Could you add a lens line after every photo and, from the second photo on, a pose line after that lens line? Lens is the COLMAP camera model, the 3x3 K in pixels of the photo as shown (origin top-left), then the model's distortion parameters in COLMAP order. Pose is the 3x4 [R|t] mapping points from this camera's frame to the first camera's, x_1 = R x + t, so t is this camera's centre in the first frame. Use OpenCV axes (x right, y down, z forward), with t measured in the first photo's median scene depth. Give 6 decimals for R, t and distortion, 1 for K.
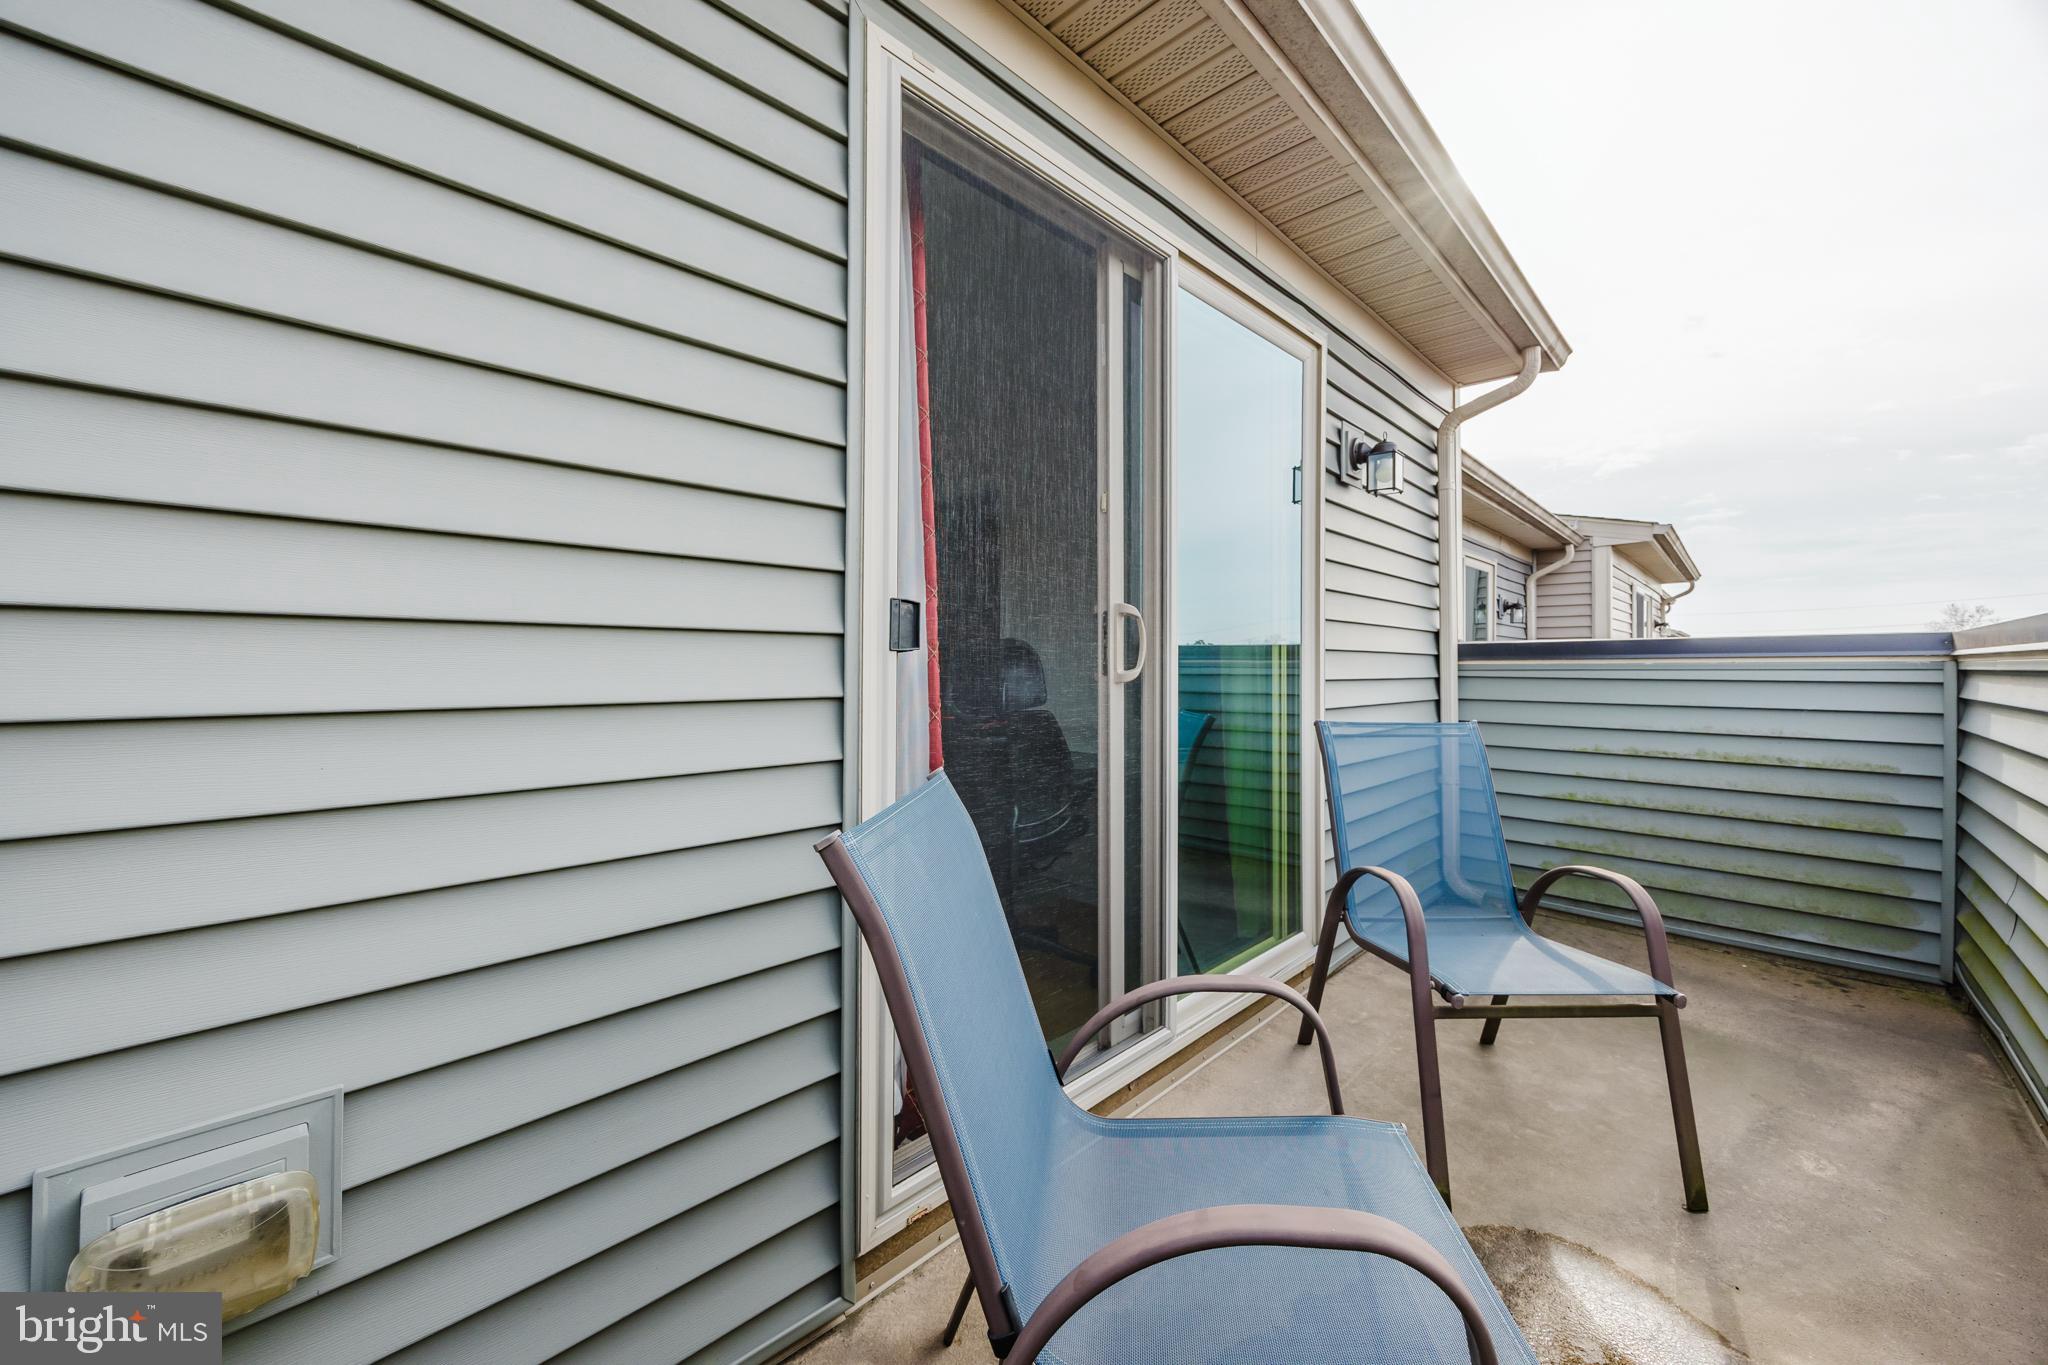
lens RADIAL K [[780.8, 0, 1017.3], [0, 780.8, 665.5], [0, 0, 1]] dist [-0.003553, 0.000283]
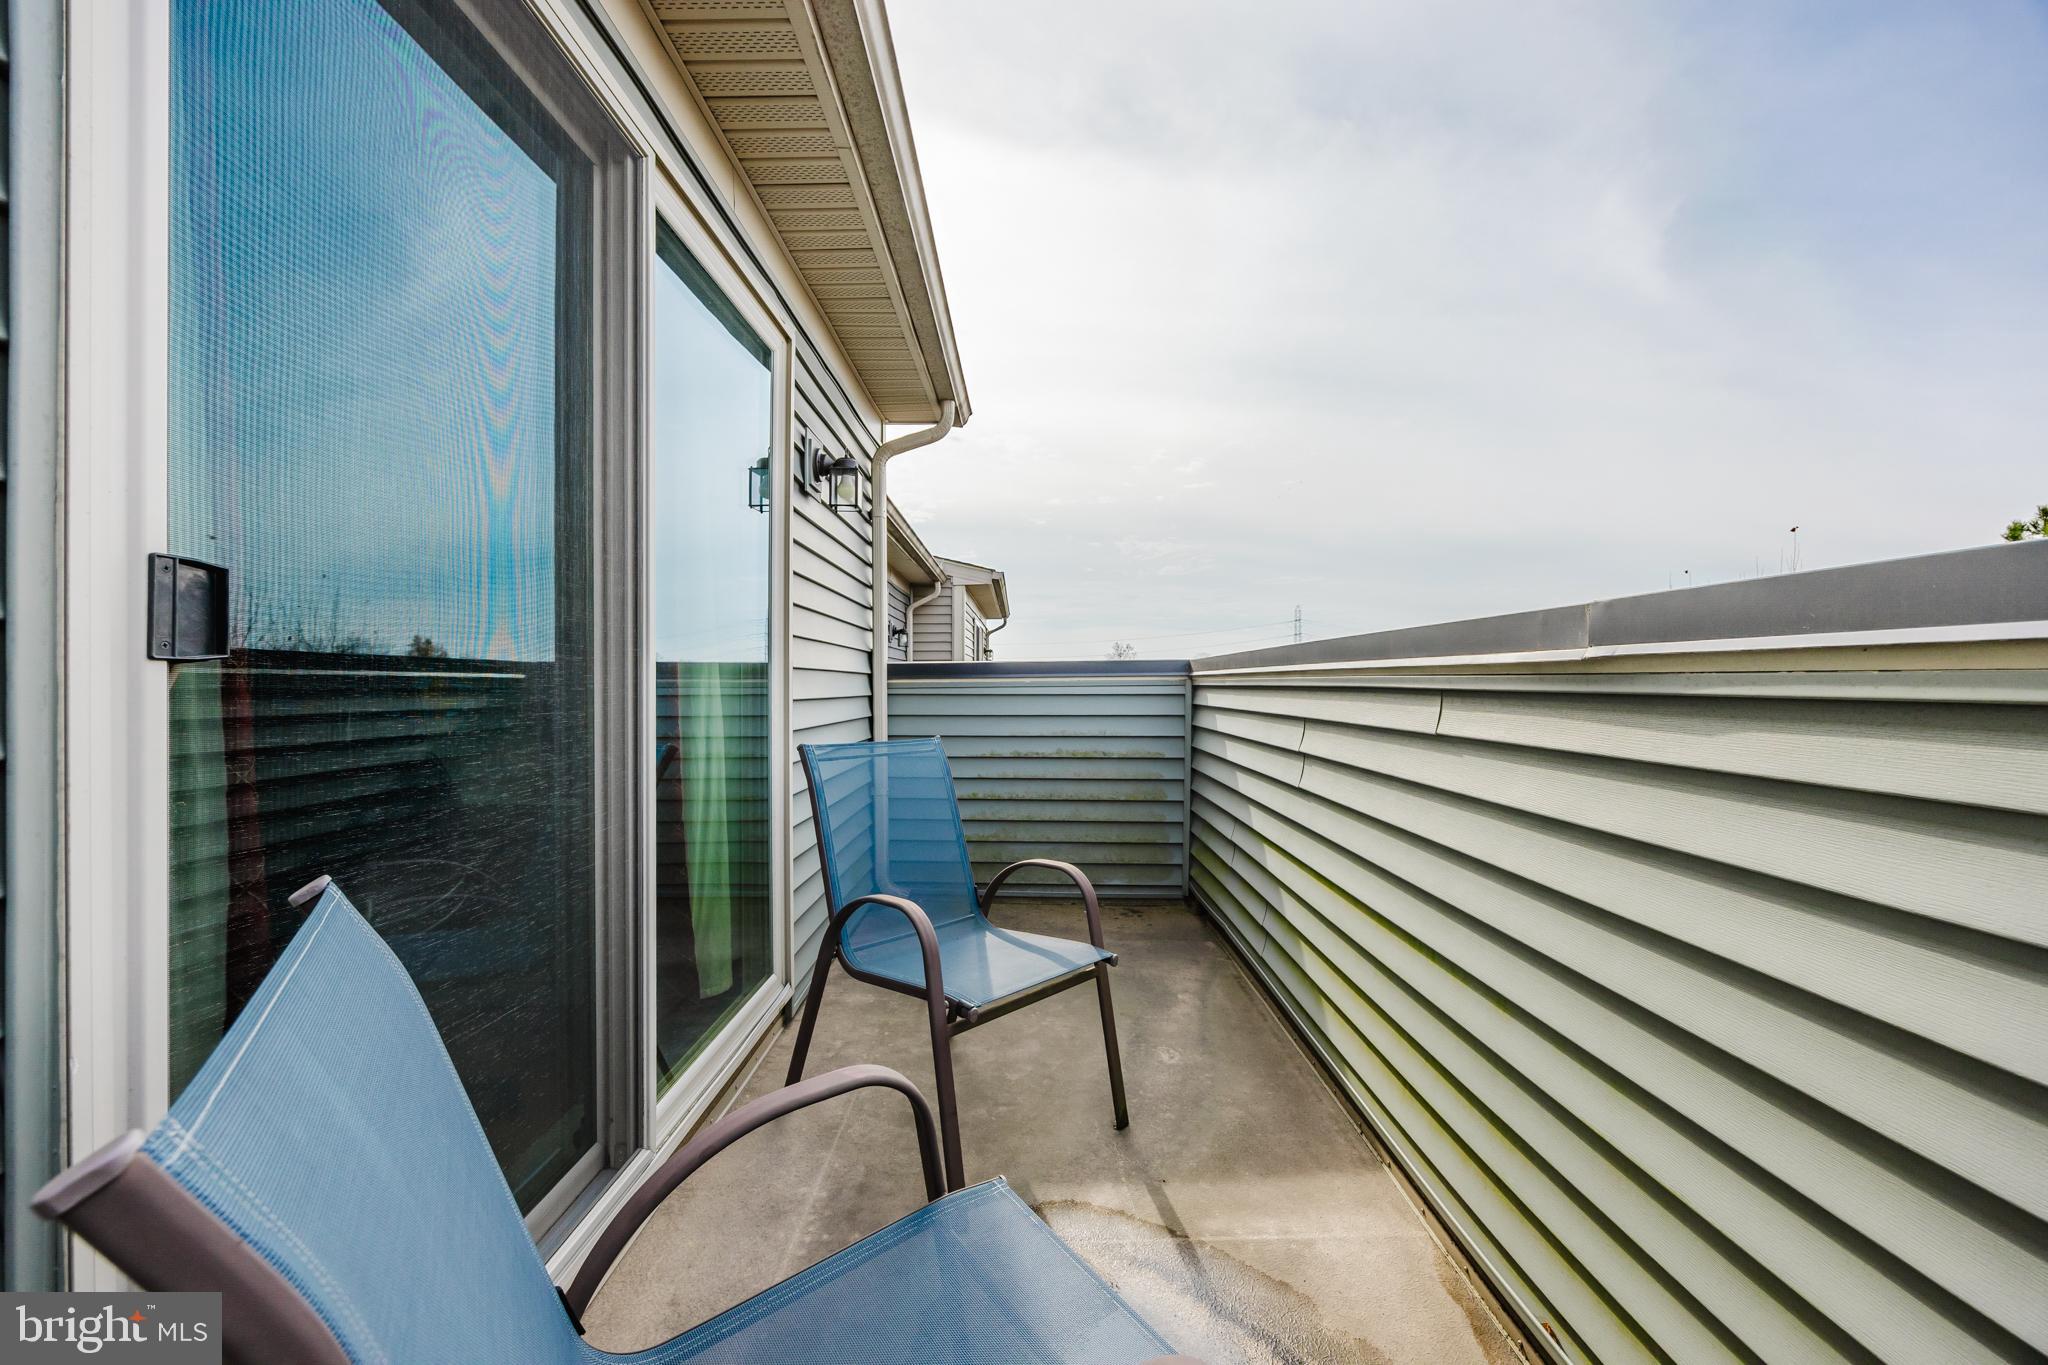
lens RADIAL K [[780.8, 0, 1022.0], [0, 780.8, 689.7], [0, 0, 1]] dist [-0.003553, 0.000283]
pose [[0.727897, -0.009973, 0.685614, -0.050868], [0.005615, 0.999947, 0.008585, -0.000695], [-0.685664, -0.002399, 0.727914, 0.136534]]
